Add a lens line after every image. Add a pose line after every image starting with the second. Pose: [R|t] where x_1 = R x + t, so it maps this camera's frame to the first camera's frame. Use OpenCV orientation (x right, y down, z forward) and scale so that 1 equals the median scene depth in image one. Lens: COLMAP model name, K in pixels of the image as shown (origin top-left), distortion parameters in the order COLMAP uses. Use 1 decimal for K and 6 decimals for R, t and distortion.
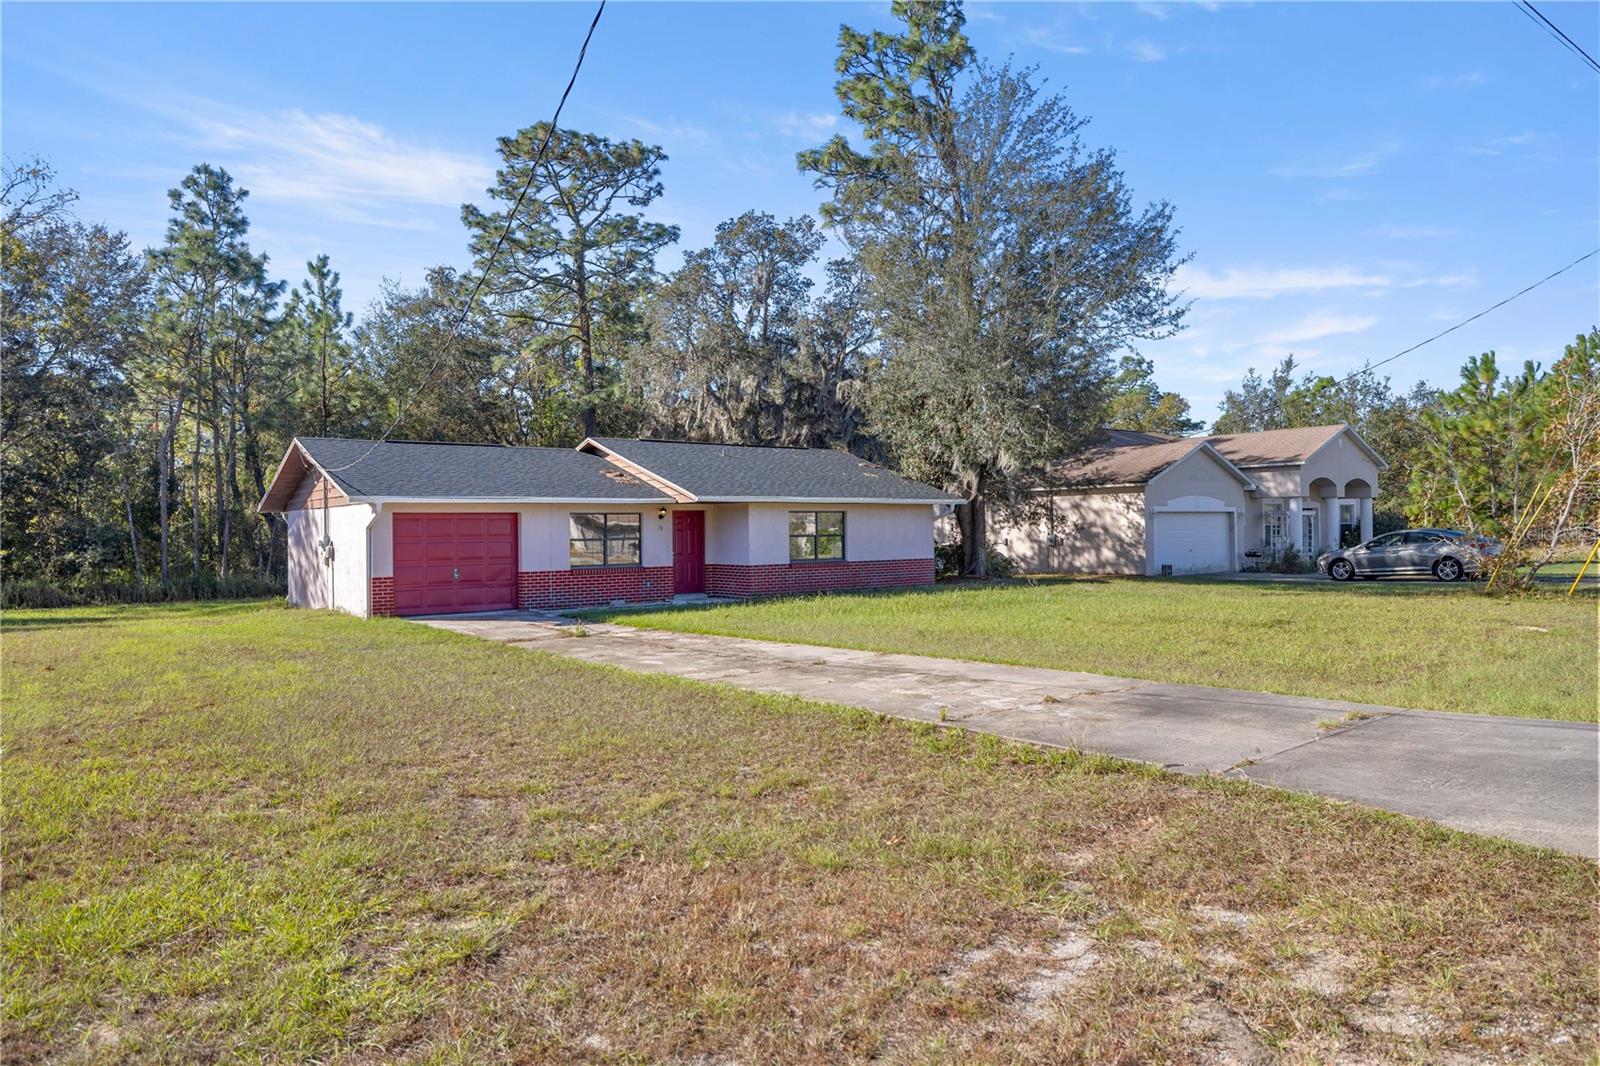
lens RADIAL K [[1065.0, 0, 800.0], [0, 1065.0, 533.0], [0, 0, 1]] dist [-0.007862, -0.001551]
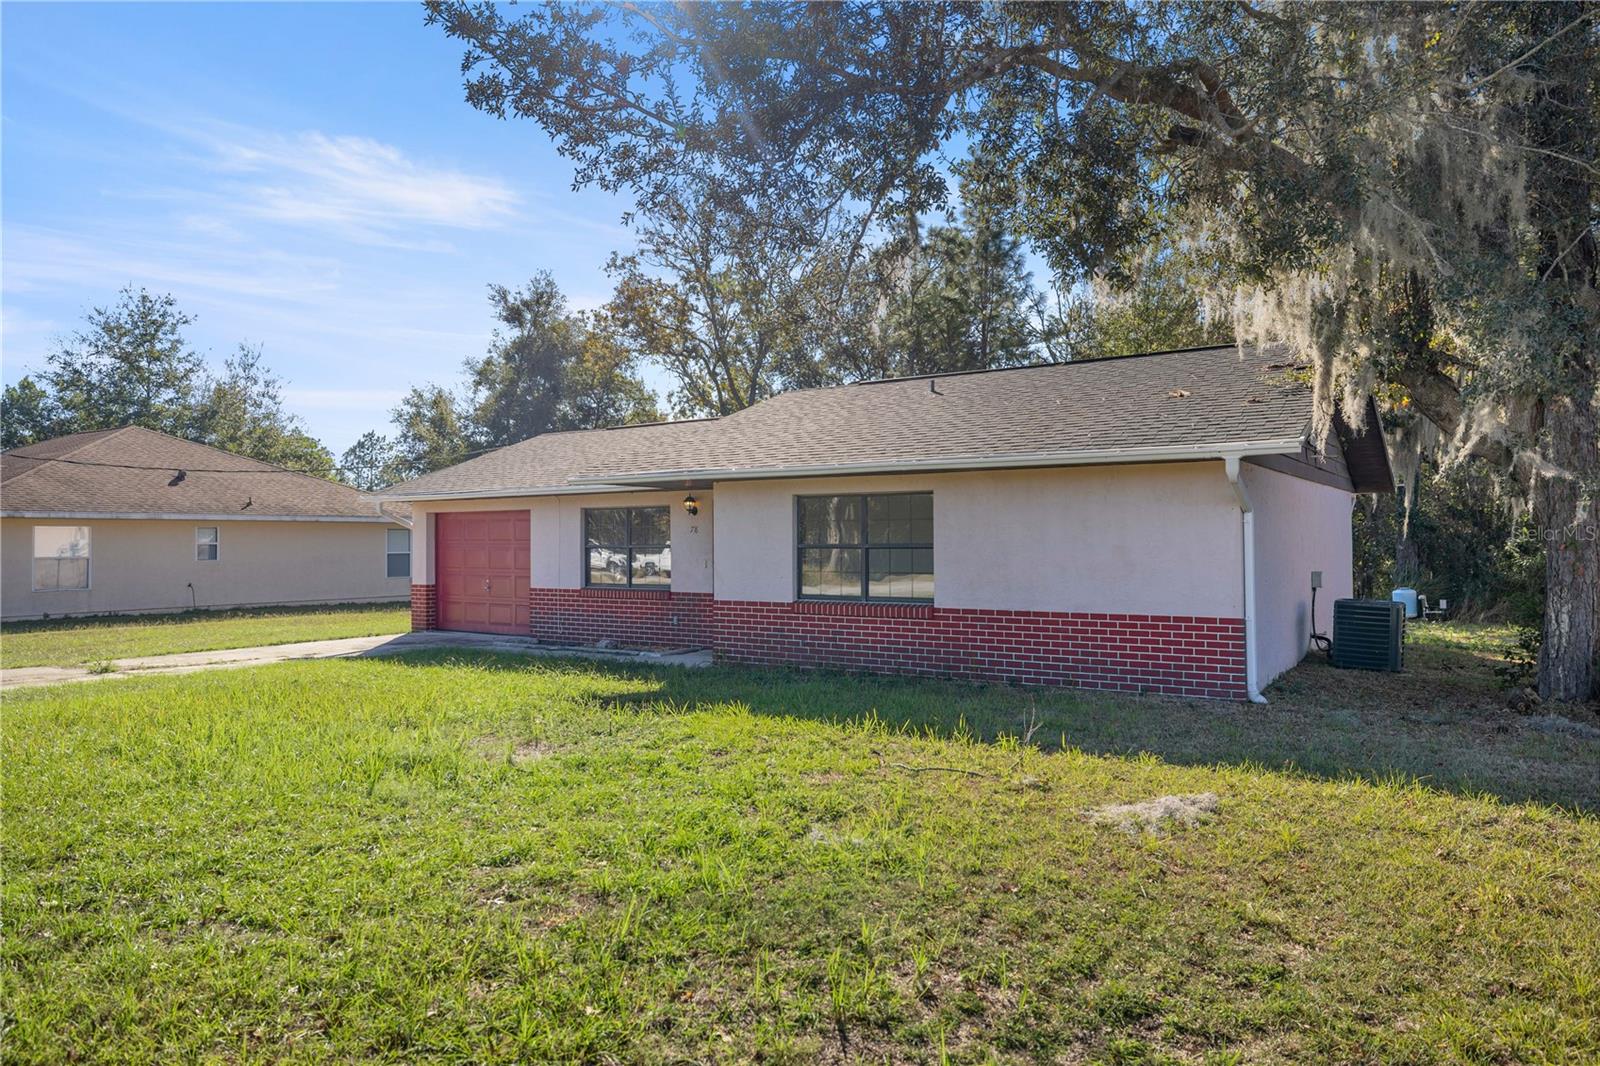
lens RADIAL K [[1067.5, 0, 800.0], [0, 1067.5, 533.0], [0, 0, 1]] dist [0.002402, 0.000401]
pose [[0.266172, 0.005696, -0.963909, 0.439484], [-0.001999, 0.999984, 0.005358, -0.005478], [0.963923, 0.000500, 0.266179, 0.825891]]
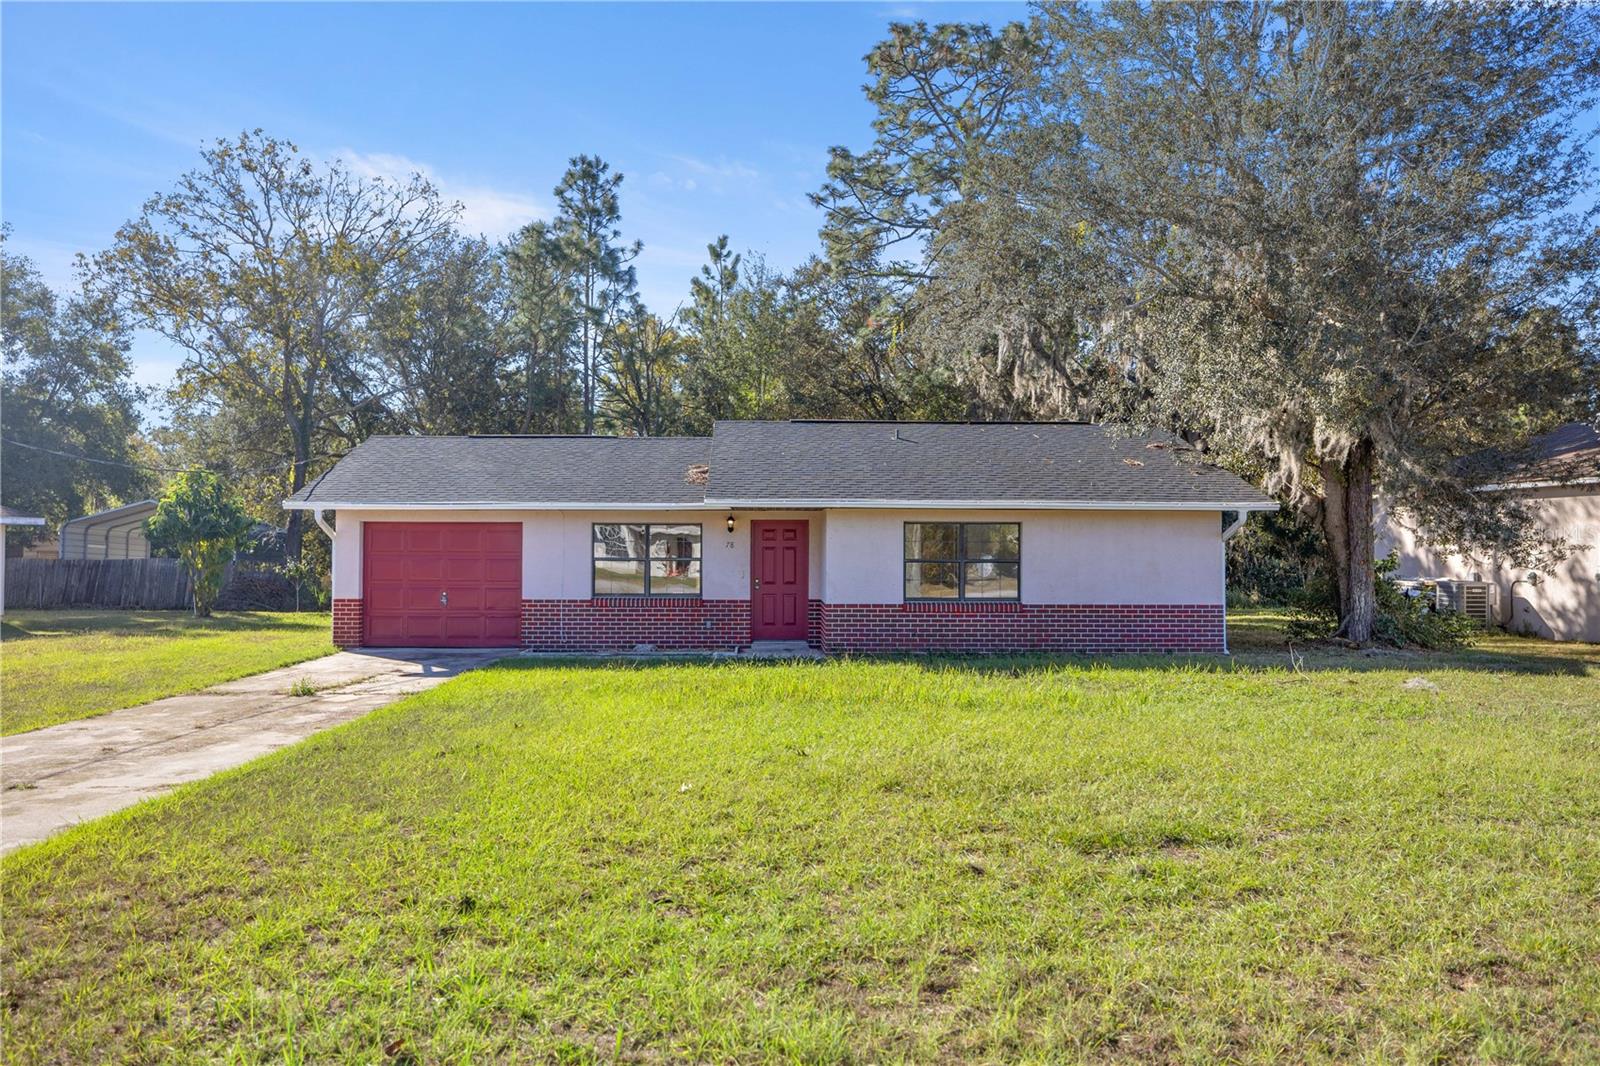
lens RADIAL K [[1196.0, 0, 800.0], [0, 1196.0, 533.0], [0, 0, 1]] dist [0.000571, -0.003781]
pose [[0.792327, 0.013022, -0.609957, 0.358511], [-0.017697, 0.999842, -0.001643, -0.011069], [0.609839, 0.012097, 0.792433, 0.369427]]
